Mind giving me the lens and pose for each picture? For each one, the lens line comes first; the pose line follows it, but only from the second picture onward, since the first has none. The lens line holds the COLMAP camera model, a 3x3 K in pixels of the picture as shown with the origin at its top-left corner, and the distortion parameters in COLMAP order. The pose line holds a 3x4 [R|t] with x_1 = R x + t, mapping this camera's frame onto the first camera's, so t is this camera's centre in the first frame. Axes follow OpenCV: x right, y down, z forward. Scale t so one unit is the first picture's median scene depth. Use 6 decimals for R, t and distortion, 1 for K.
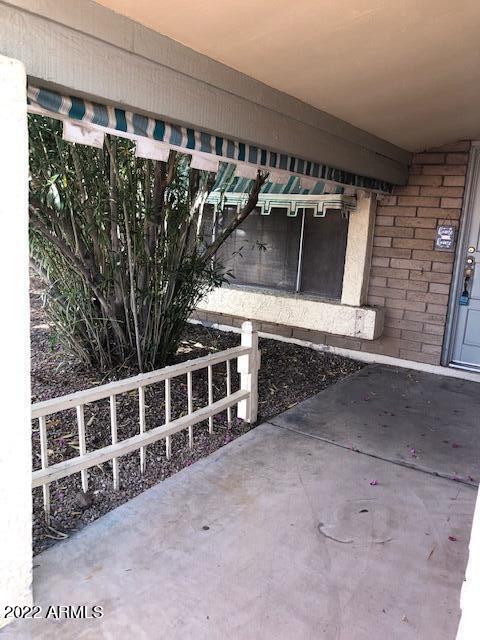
lens RADIAL K [[524.4, 0, 240.5], [0, 524.4, 319.8], [0, 0, 1]] dist [0.019295, -0.016778]
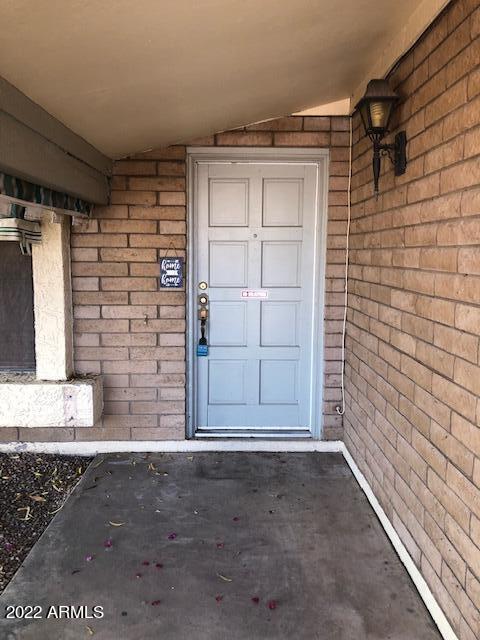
lens RADIAL K [[524.4, 0, 237.6], [0, 524.4, 308.0], [0, 0, 1]] dist [0.019295, -0.016778]
pose [[0.822330, -0.116555, 0.556946, 0.043431], [0.152418, 0.988148, -0.018250, -0.075720], [-0.548217, 0.099896, 0.830349, 0.319998]]
